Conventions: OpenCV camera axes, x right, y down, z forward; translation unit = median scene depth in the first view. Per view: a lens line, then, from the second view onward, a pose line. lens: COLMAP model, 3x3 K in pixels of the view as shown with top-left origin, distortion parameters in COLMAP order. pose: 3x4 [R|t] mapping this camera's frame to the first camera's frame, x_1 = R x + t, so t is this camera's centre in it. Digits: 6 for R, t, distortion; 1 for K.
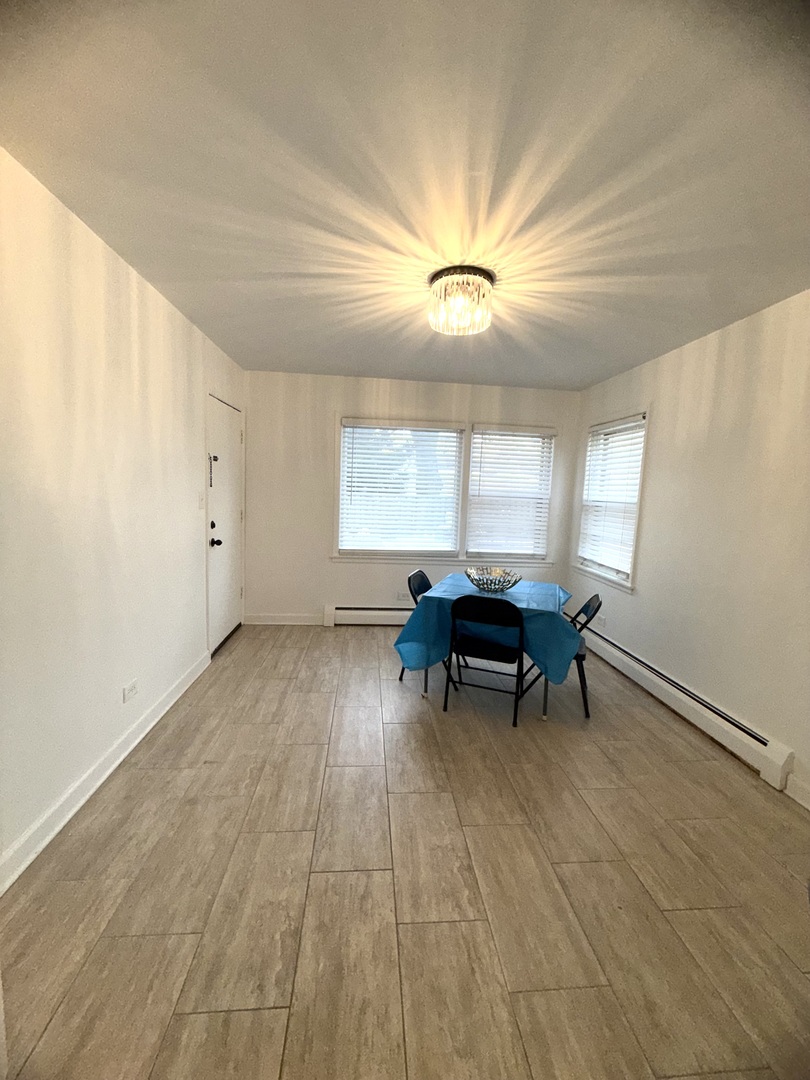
lens RADIAL K [[430.8, 0, 402.5], [0, 430.8, 534.4], [0, 0, 1]] dist [0.011840, -0.000441]
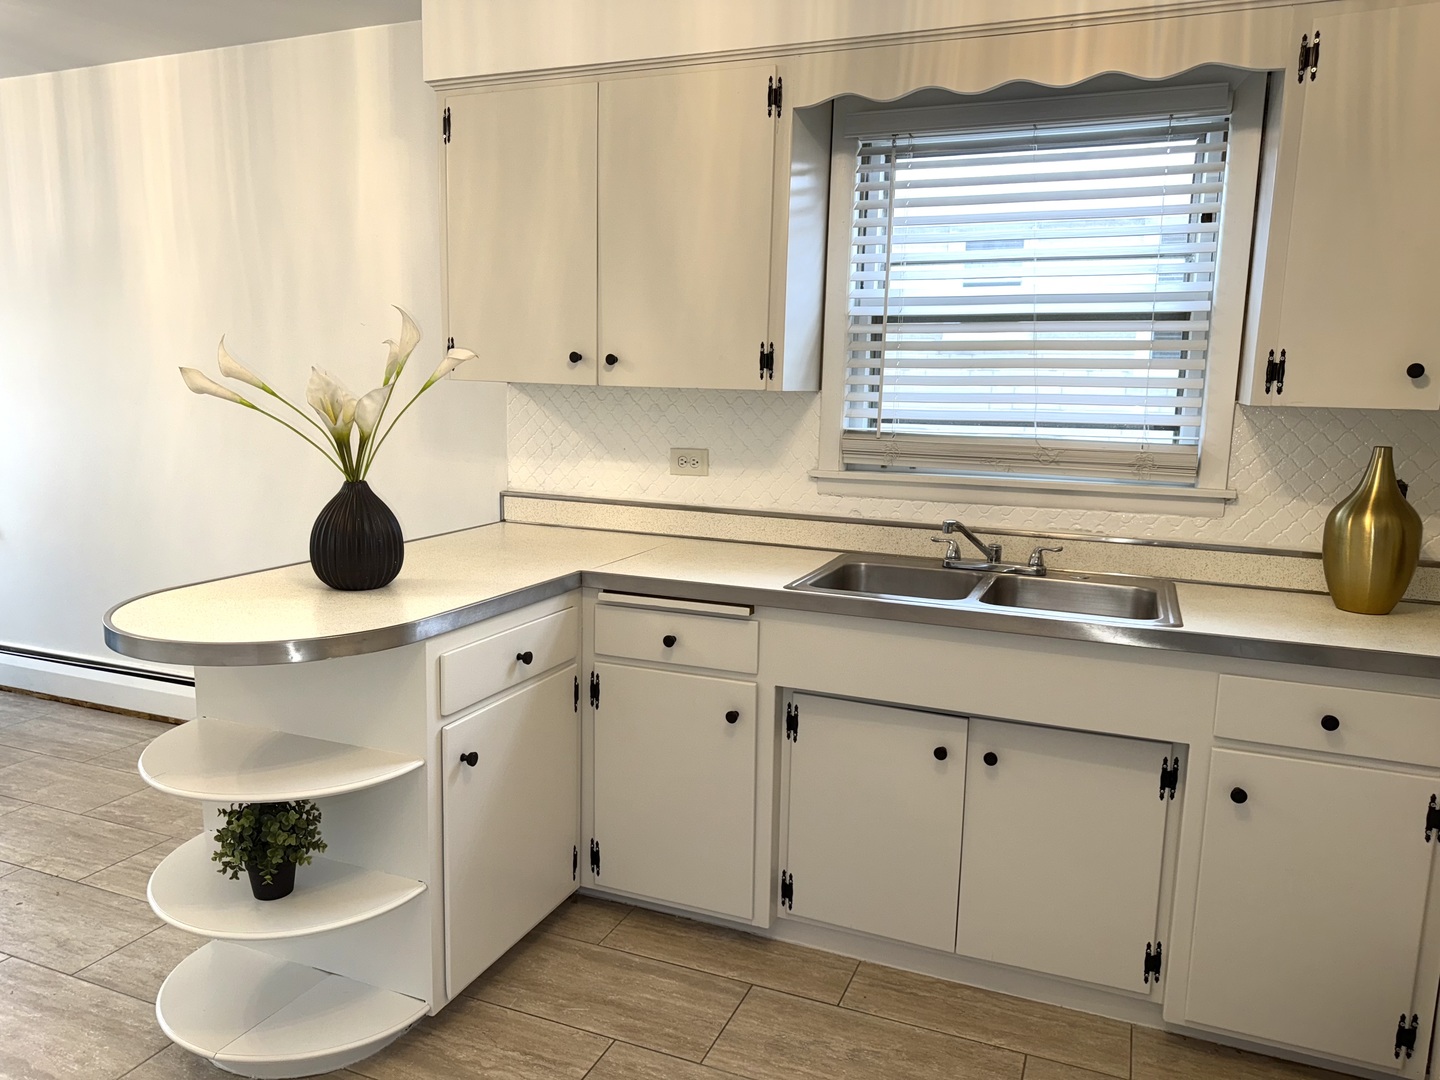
lens RADIAL K [[1025.4, 0, 730.1], [0, 1025.4, 549.4], [0, 0, 1]] dist [0.065478, -0.059000]
pose [[0.456650, -0.165624, 0.874093, -0.267374], [0.091367, 0.986054, 0.139106, 0.087444], [-0.884942, 0.016340, 0.465414, -0.606452]]
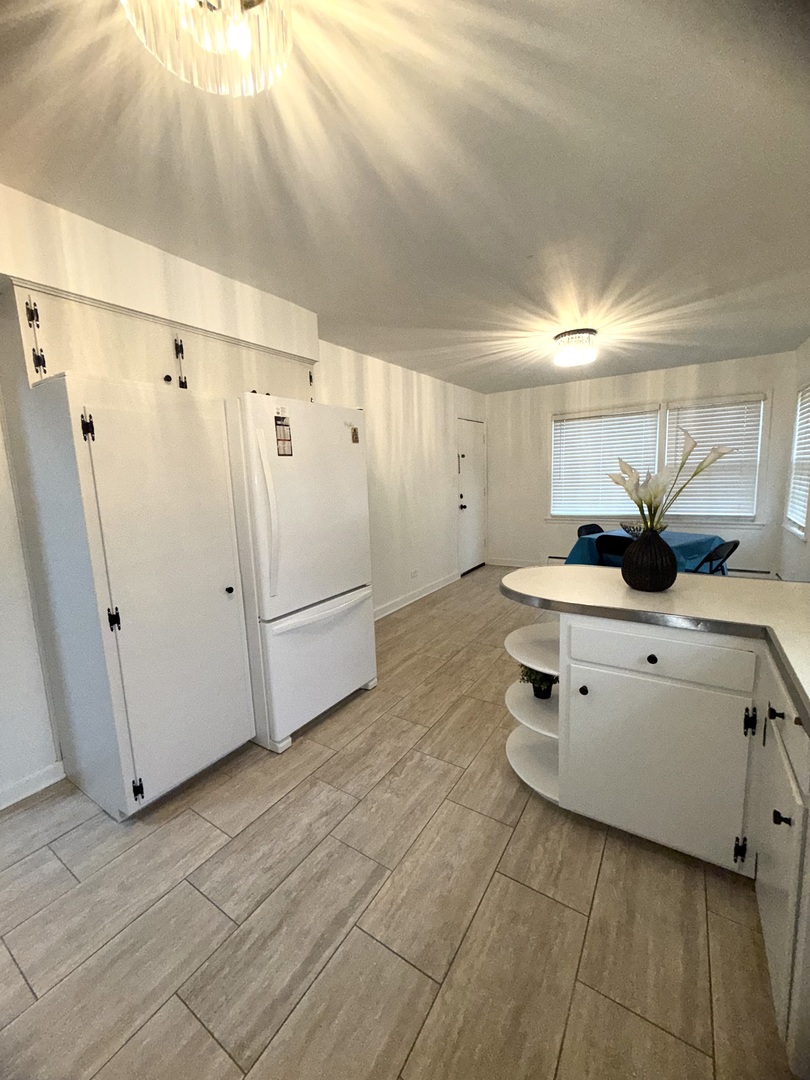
lens RADIAL K [[430.8, 0, 402.5], [0, 430.8, 534.4], [0, 0, 1]] dist [0.011840, -0.000441]
pose [[0.785654, 0.016719, -0.618440, 0.621368], [0.002122, 0.999556, 0.029717, 0.113783], [0.618662, -0.024659, 0.785270, -0.675972]]
